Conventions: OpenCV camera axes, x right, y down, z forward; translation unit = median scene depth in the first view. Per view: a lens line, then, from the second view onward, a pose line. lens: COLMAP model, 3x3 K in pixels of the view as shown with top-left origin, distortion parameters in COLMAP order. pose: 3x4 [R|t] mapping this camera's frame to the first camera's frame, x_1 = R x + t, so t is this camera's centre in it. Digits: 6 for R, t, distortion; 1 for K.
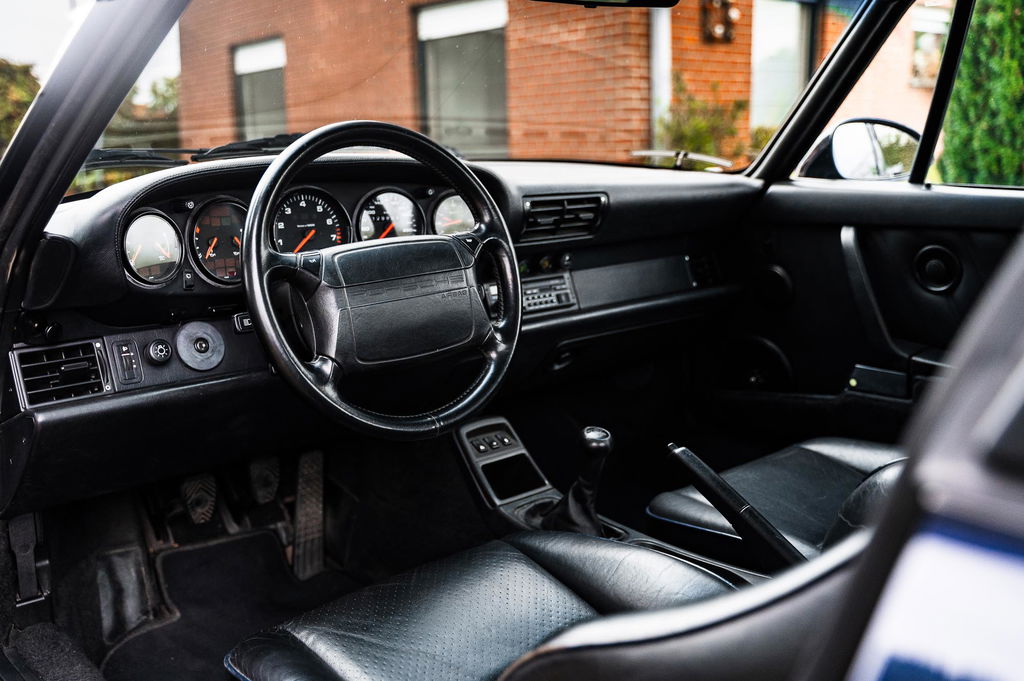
lens RADIAL K [[960.4, 0, 511.7], [0, 960.4, 340.5], [0, 0, 1]] dist [-0.000999, 0.000000]
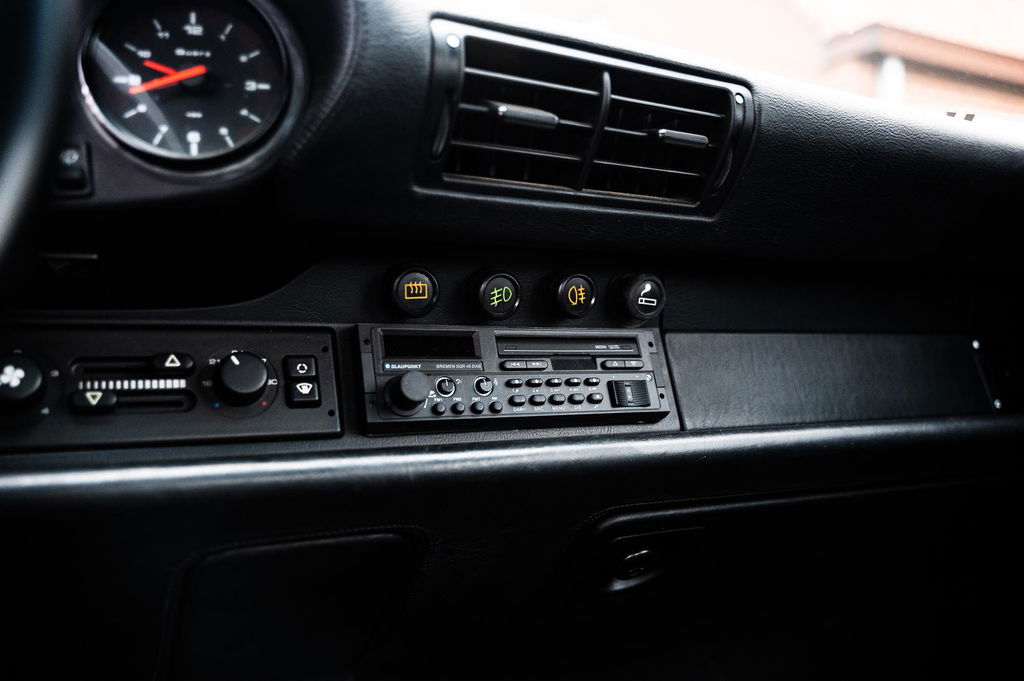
lens RADIAL K [[822.4, 0, 512.5], [0, 822.4, 341.3], [0, 0, 1]] dist [0.001629, -0.000249]
pose [[0.963075, 0.018161, -0.268619, 0.094505], [-0.070143, 0.980192, -0.185211, -0.003126], [0.259935, 0.197213, 0.945273, 0.695751]]
